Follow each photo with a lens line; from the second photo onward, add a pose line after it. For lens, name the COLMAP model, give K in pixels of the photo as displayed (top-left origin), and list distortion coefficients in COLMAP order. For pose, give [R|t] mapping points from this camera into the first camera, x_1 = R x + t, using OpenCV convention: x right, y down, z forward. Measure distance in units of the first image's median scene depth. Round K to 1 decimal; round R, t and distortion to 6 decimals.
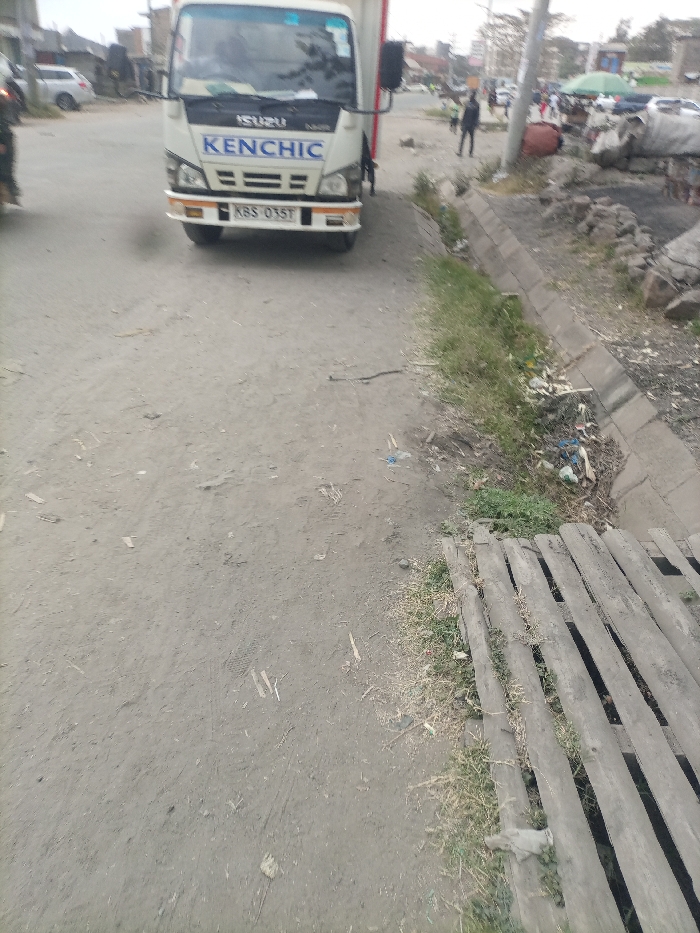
lens RADIAL K [[699.3, 0, 350.0], [0, 699.3, 466.5], [0, 0, 1]] dist [-0.003516, -0.003016]
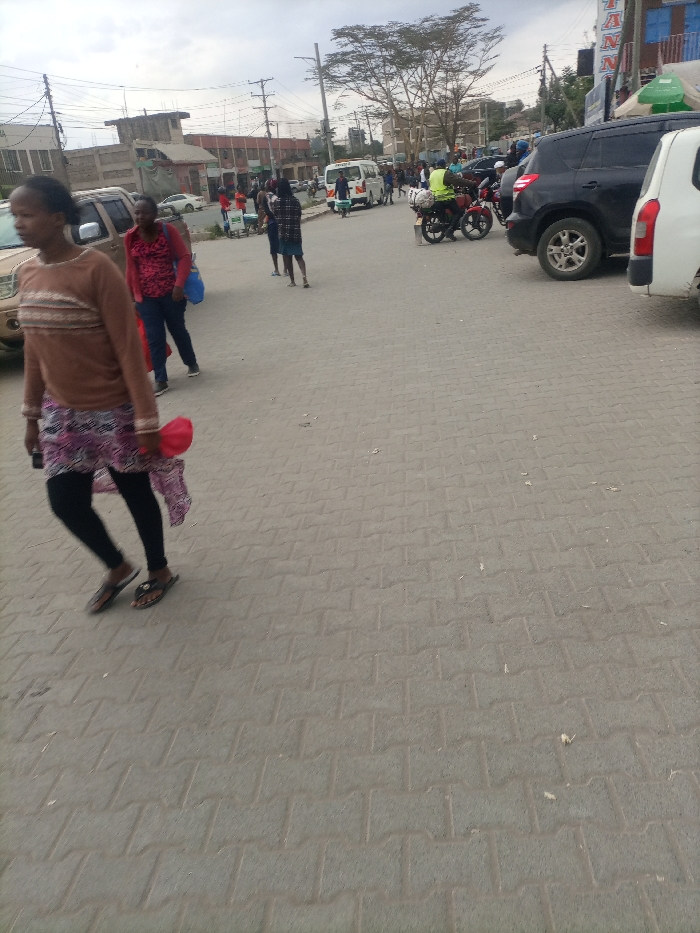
lens RADIAL K [[699.3, 0, 350.0], [0, 699.3, 466.5], [0, 0, 1]] dist [-0.003516, -0.003016]
pose [[0.985253, -0.170968, 0.006796, 0.168624], [0.170681, 0.979266, -0.109111, -0.310696], [0.011999, 0.108662, 0.994006, 0.575720]]
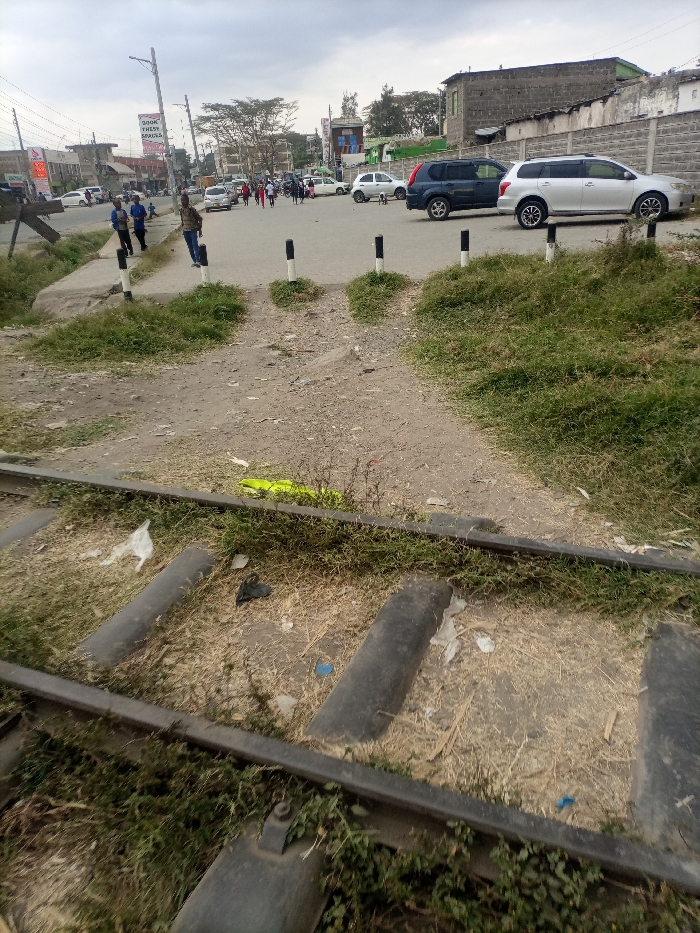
lens RADIAL K [[699.3, 0, 350.0], [0, 699.3, 466.5], [0, 0, 1]] dist [-0.003516, -0.003016]
pose [[0.942429, -0.215221, 0.255946, 0.058375], [0.243187, 0.966441, -0.082782, -0.099112], [-0.229540, 0.140259, 0.963140, 0.186908]]
